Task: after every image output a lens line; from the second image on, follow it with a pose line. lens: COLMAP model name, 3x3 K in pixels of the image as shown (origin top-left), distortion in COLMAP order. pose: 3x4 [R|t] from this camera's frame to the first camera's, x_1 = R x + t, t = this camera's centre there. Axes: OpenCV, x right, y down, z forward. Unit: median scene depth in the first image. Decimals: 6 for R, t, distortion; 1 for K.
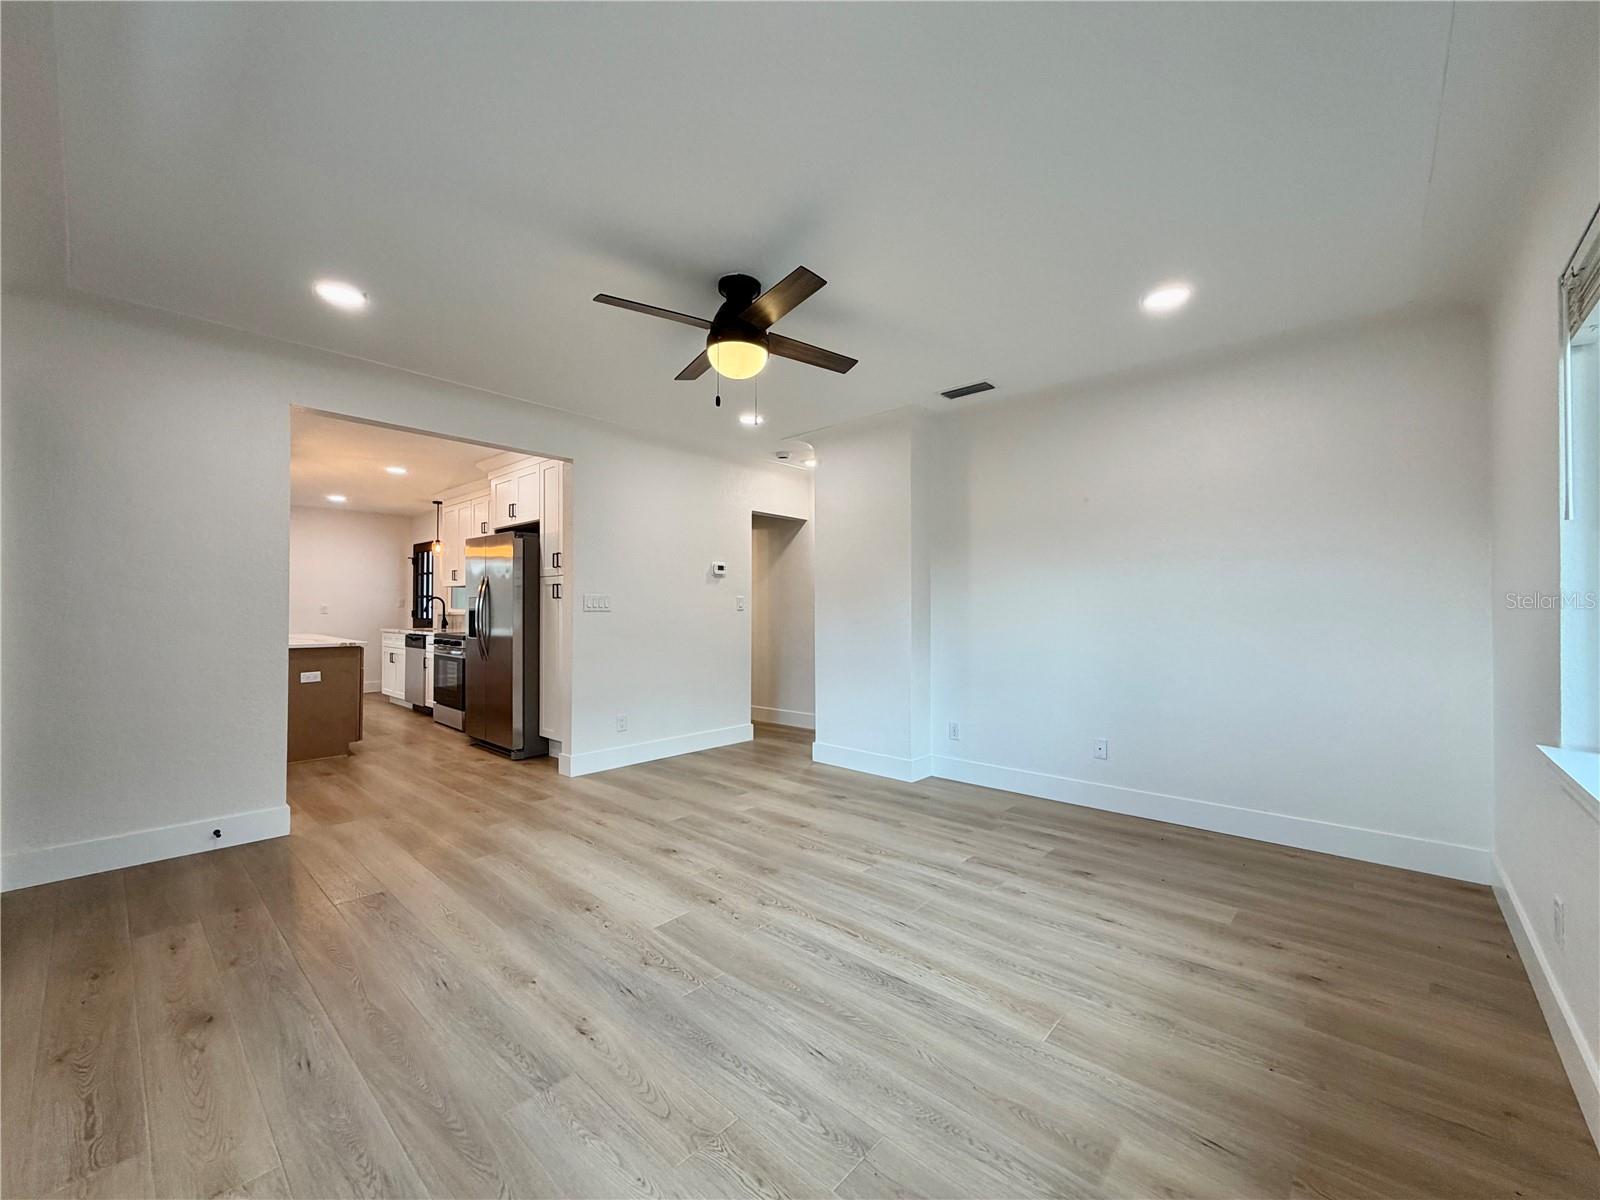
lens RADIAL K [[638.8, 0, 796.6], [0, 638.8, 603.2], [0, 0, 1]] dist [0.000767, 0.000500]
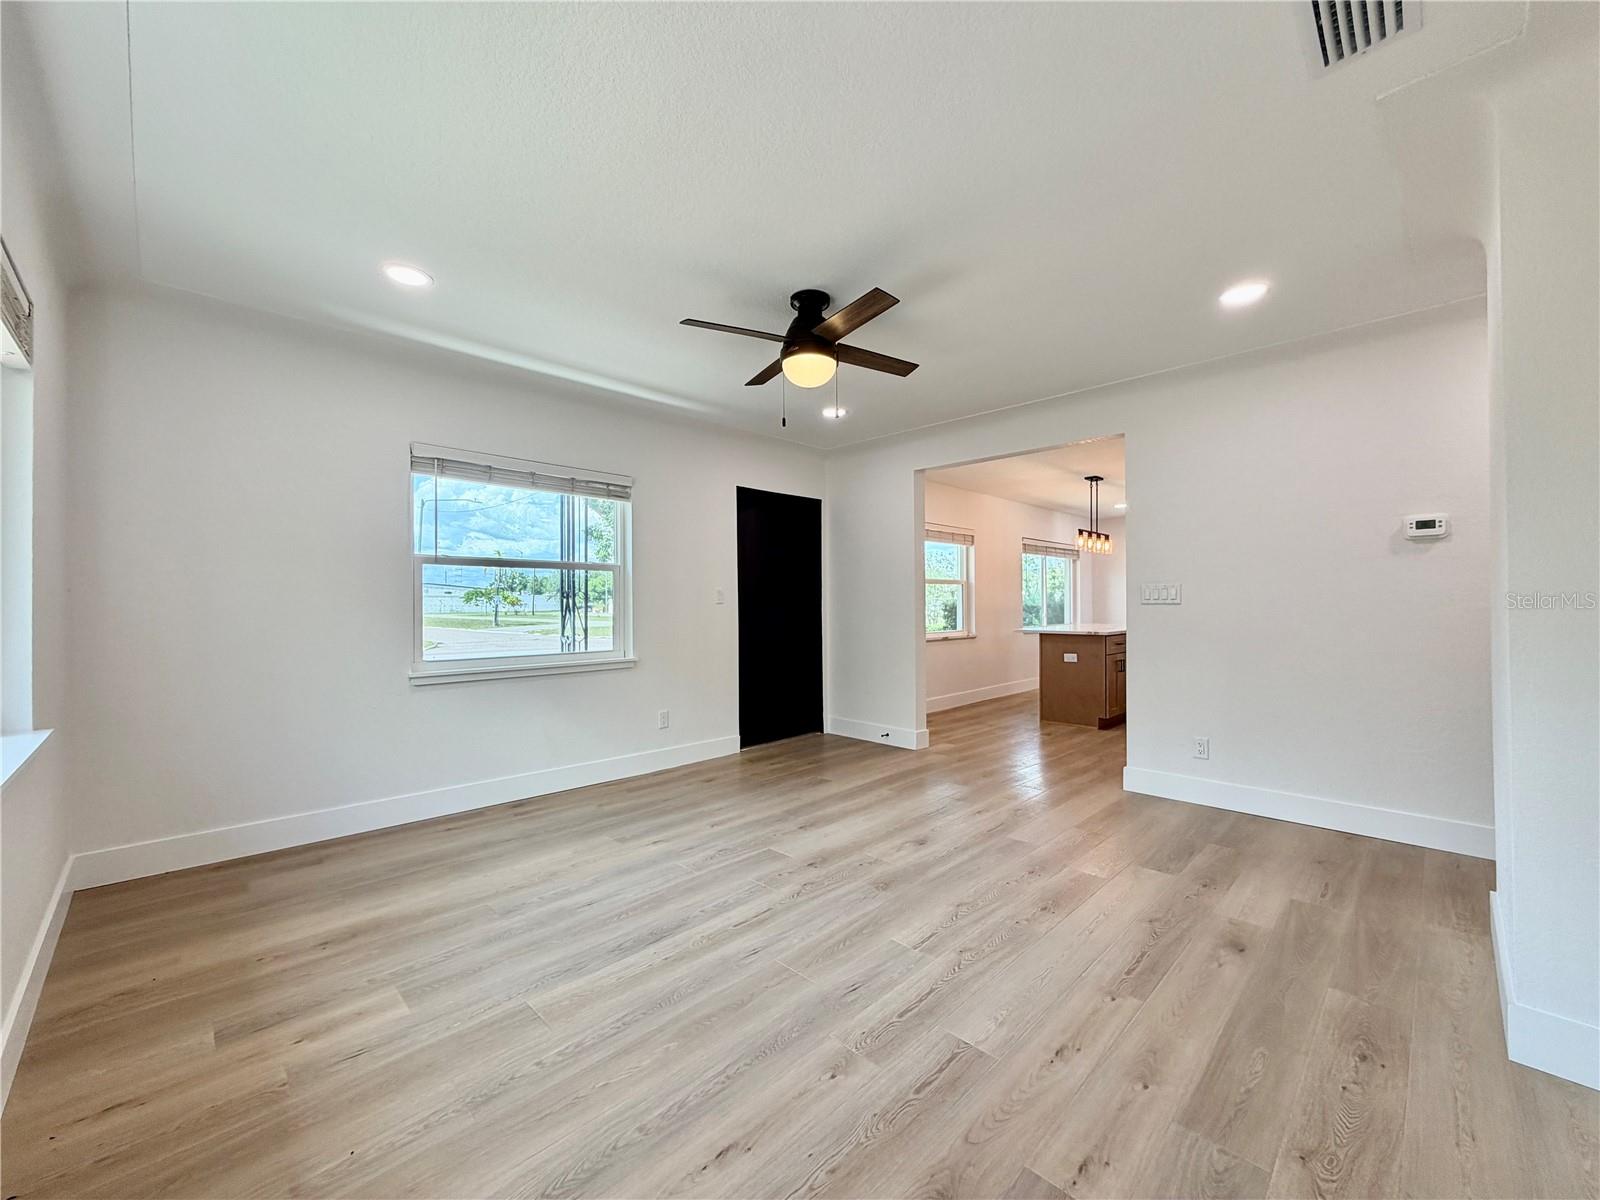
lens RADIAL K [[638.8, 0, 796.6], [0, 638.8, 603.2], [0, 0, 1]] dist [0.000767, 0.000500]
pose [[-0.051537, -0.004995, -0.998659, 0.837211], [0.014593, 0.999877, -0.005755, 0.014598], [0.998564, -0.014870, -0.051458, 0.881445]]
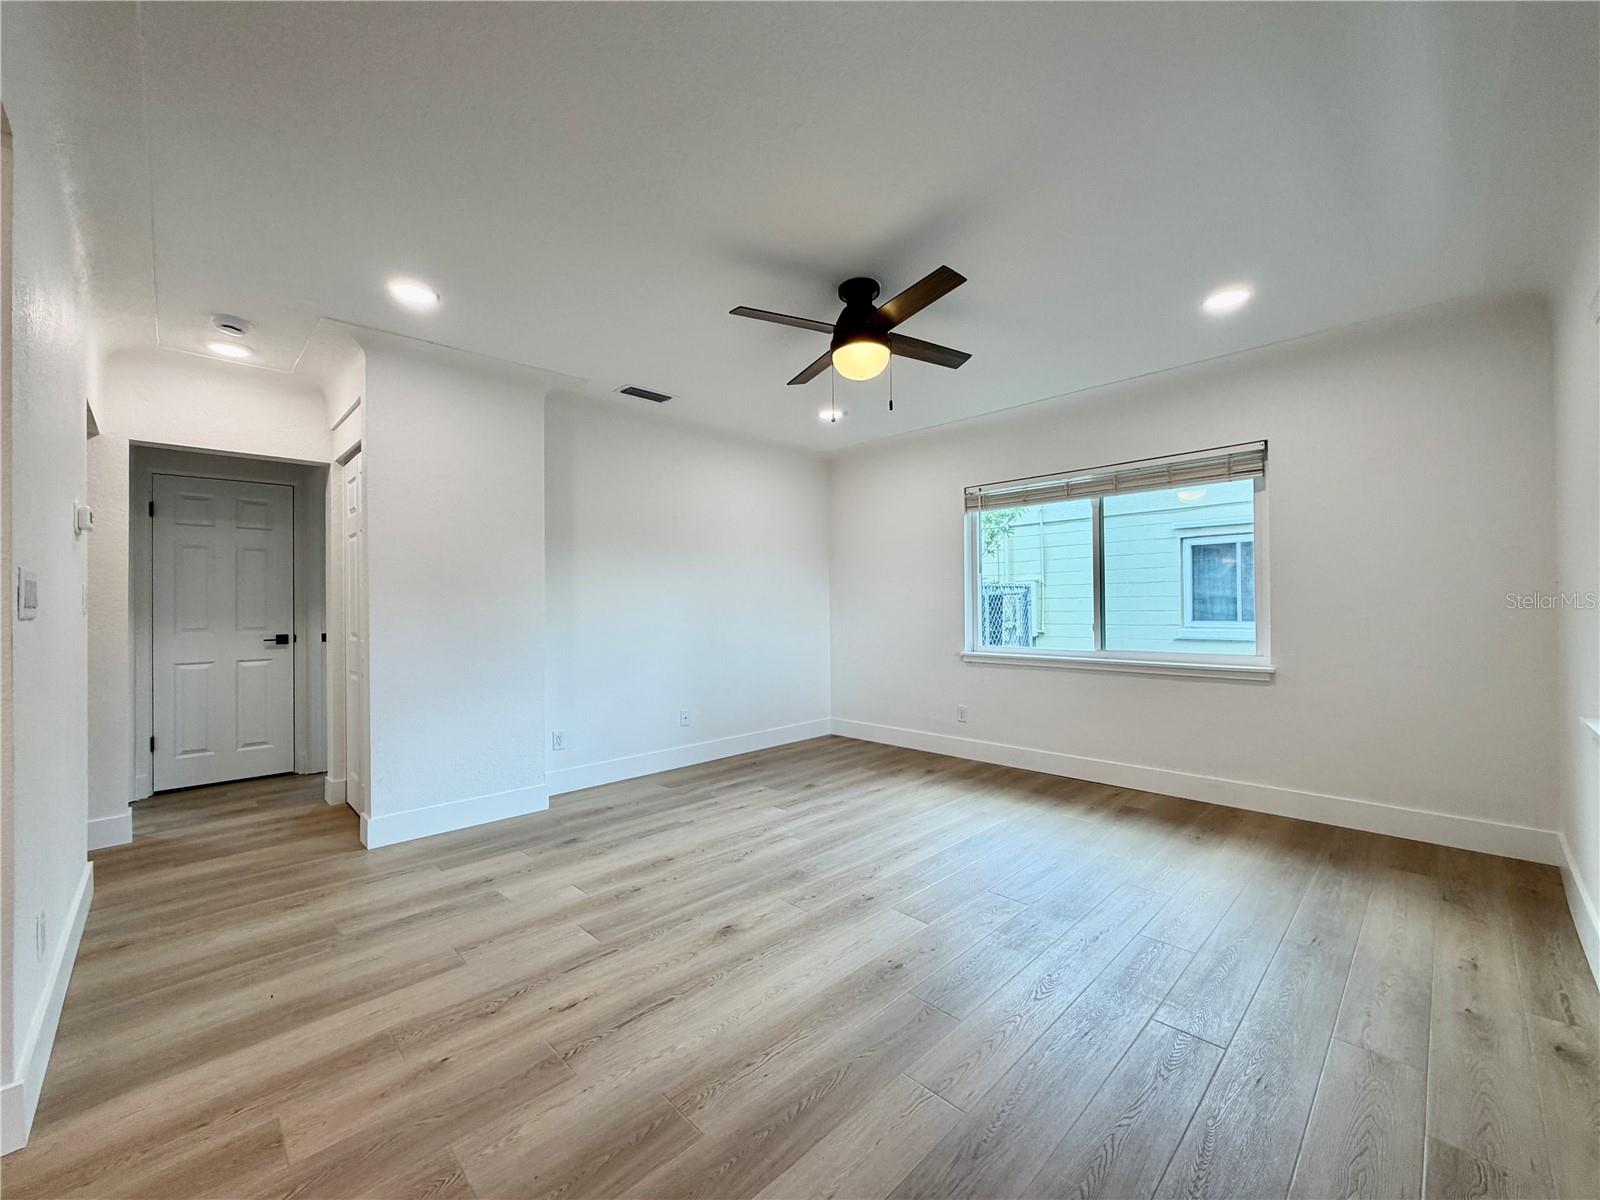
lens RADIAL K [[638.8, 0, 796.6], [0, 638.8, 603.2], [0, 0, 1]] dist [0.000767, 0.000500]
pose [[0.057619, 0.003912, 0.998331, -0.958837], [0.000327, 0.999992, -0.003937, 0.010423], [-0.998339, 0.000553, 0.057617, 0.895874]]
